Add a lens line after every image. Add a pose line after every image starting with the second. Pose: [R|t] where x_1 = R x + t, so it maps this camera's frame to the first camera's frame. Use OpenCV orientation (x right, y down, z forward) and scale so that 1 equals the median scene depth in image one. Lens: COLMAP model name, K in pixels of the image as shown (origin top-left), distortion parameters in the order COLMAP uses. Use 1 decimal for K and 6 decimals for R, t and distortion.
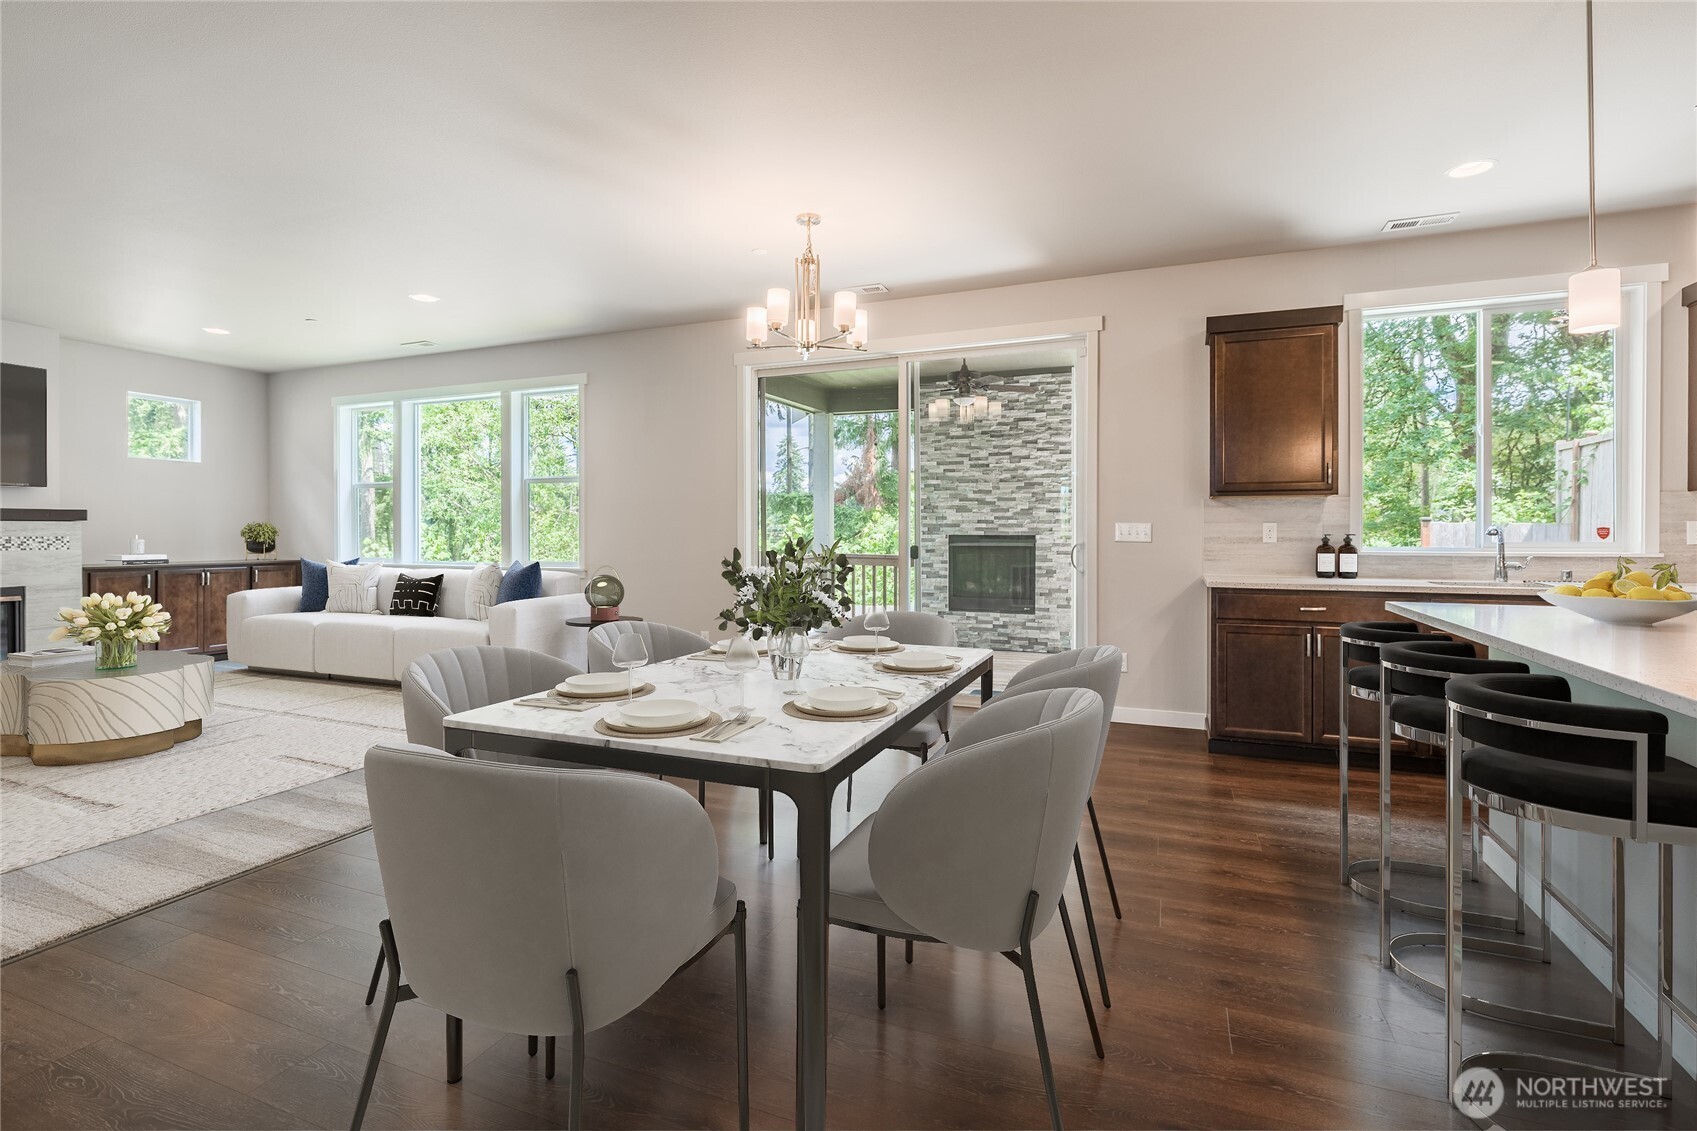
lens RADIAL K [[819.6, 0, 858.2], [0, 819.6, 549.9], [0, 0, 1]] dist [-0.025874, 0.000224]
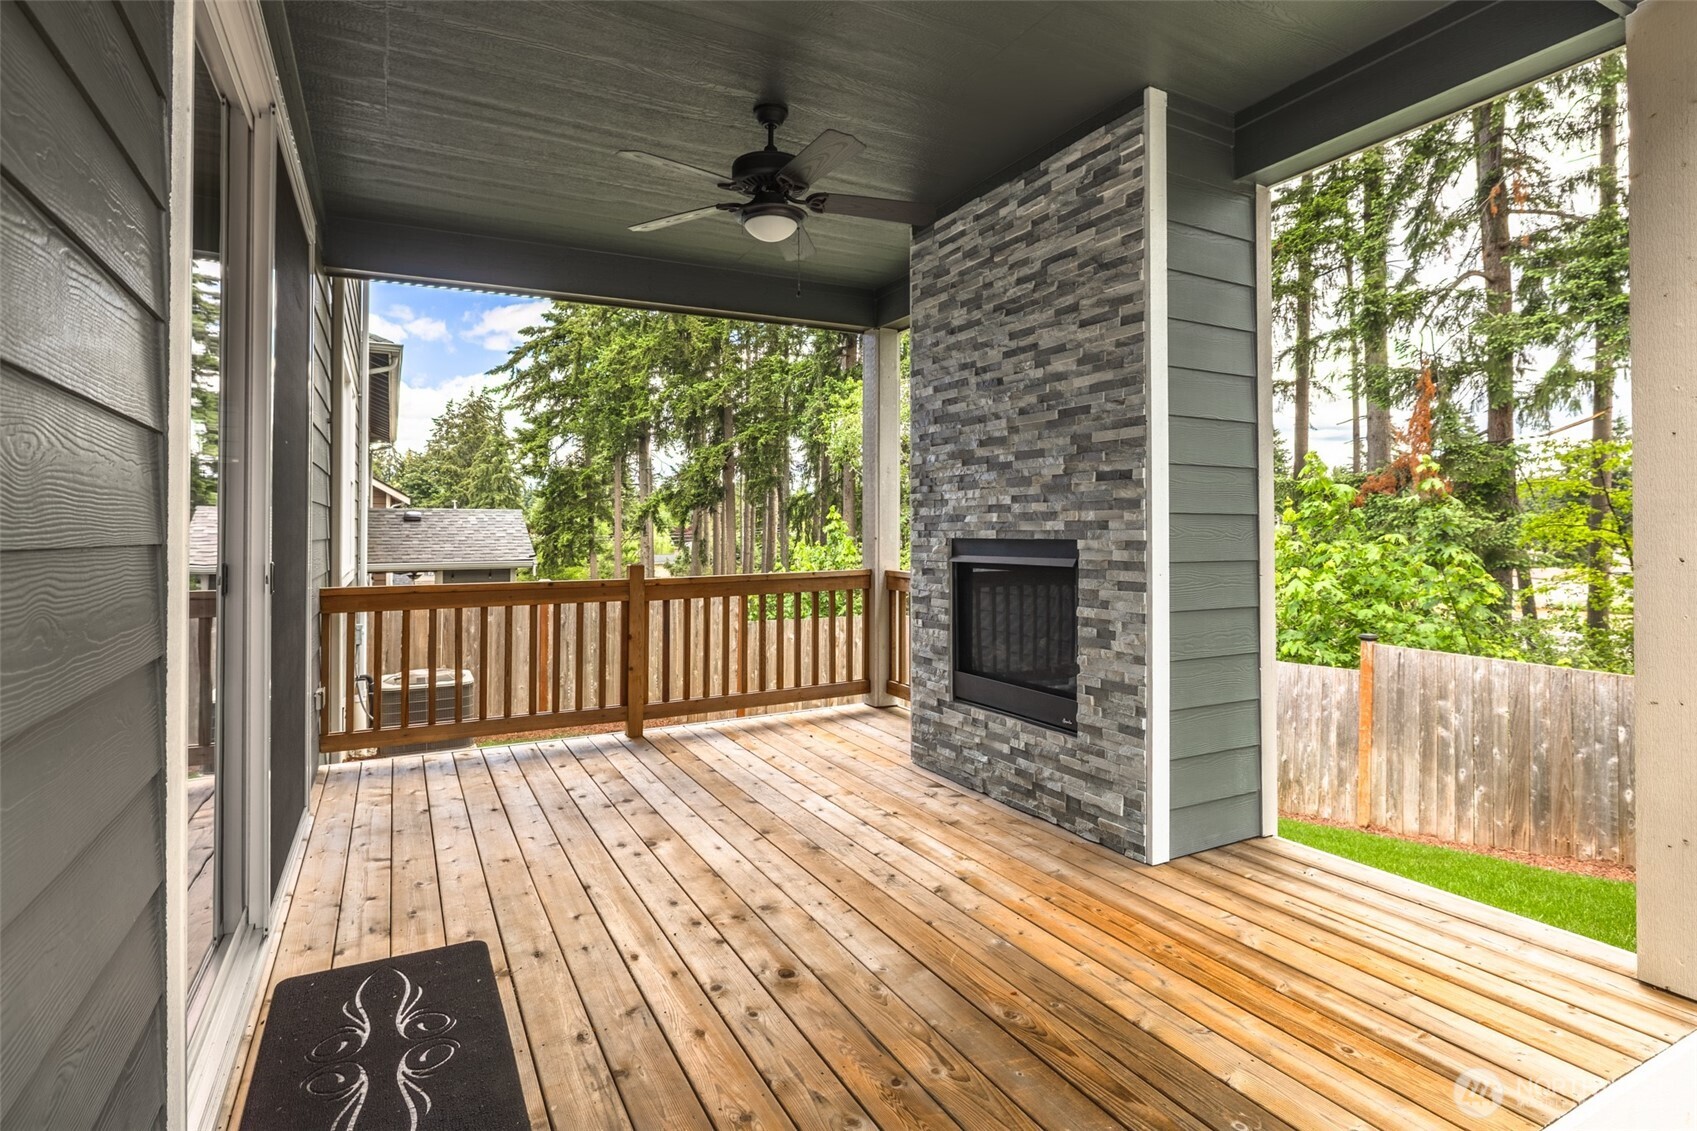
lens RADIAL K [[868.7, 0, 844.9], [0, 868.7, 529.9], [0, 0, 1]] dist [-0.022116, 0.000220]
pose [[0.761272, -0.004237, -0.648419, 0.404913], [-0.014565, 0.999615, -0.023631, -0.011095], [0.648269, 0.027434, 0.760917, 0.606251]]
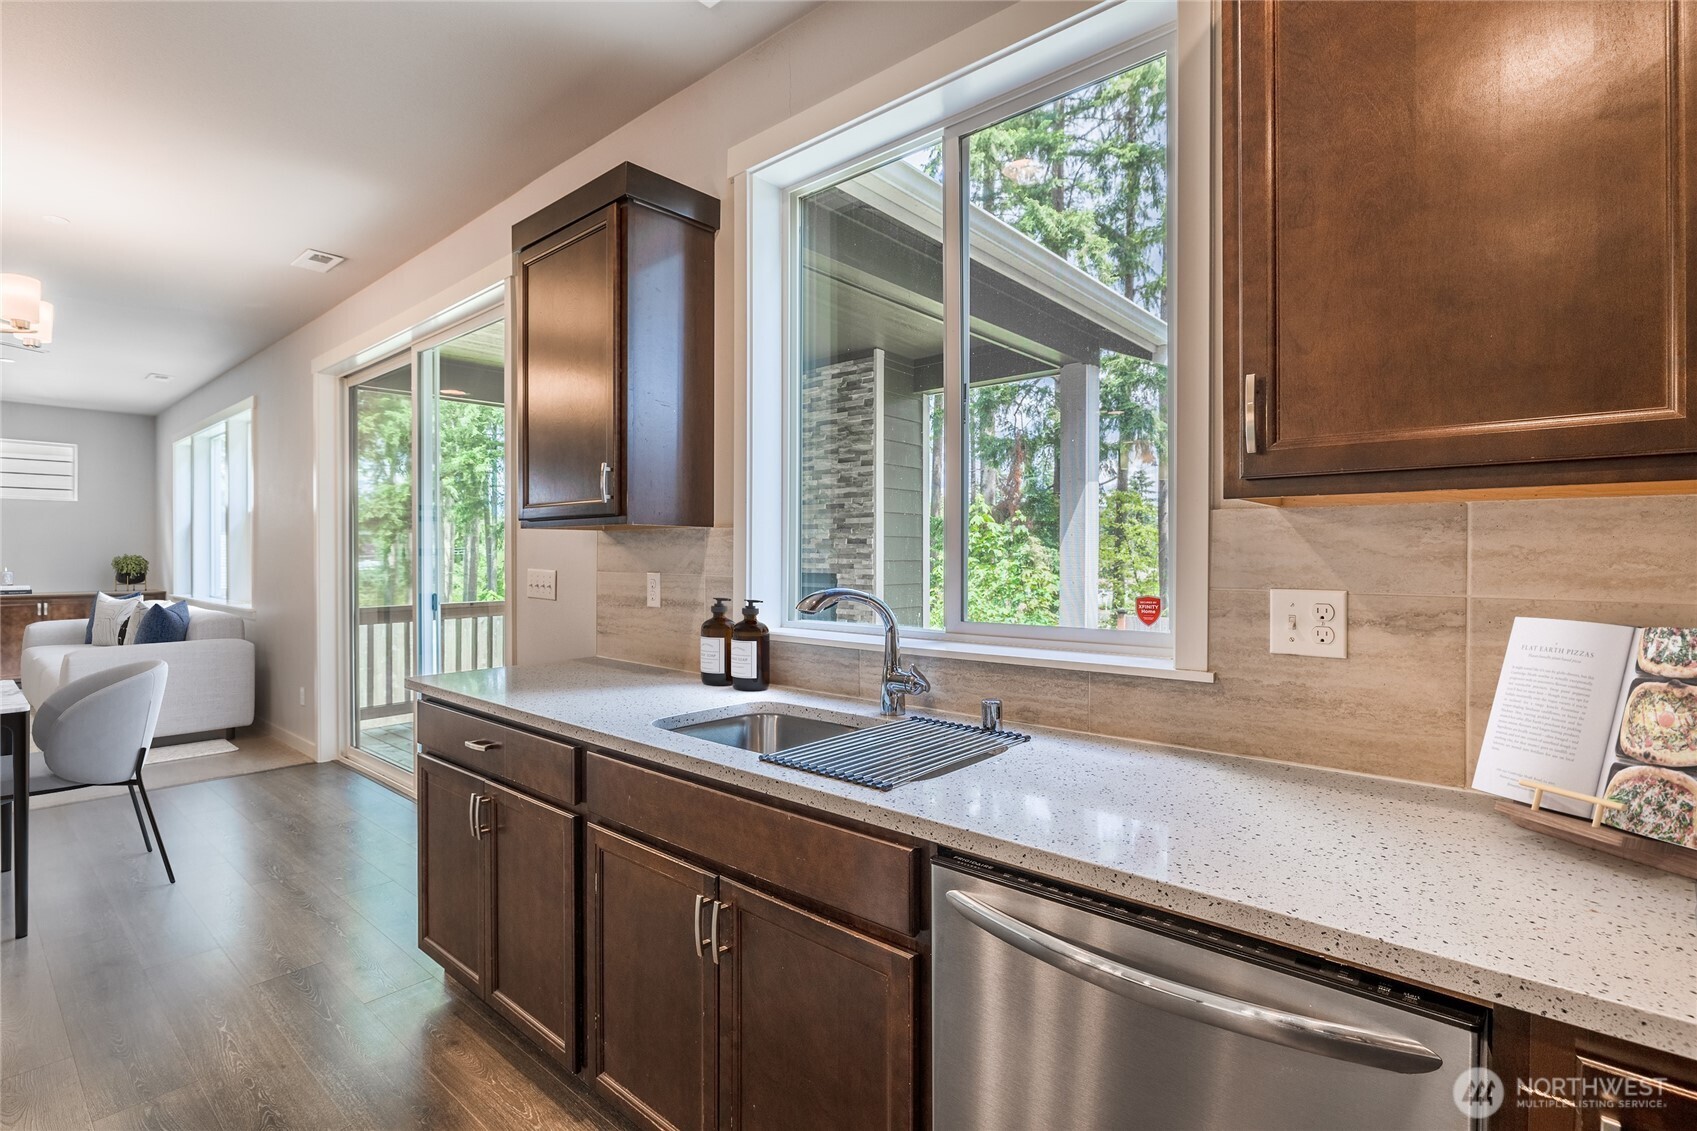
lens RADIAL K [[819.6, 0, 851.5], [0, 819.6, 560.4], [0, 0, 1]] dist [-0.025874, 0.000224]
pose [[0.948966, 0.003704, -0.315356, 0.470247], [-0.008243, 0.999881, -0.013059, -0.020485], [0.315270, 0.014992, 0.948884, 0.282137]]
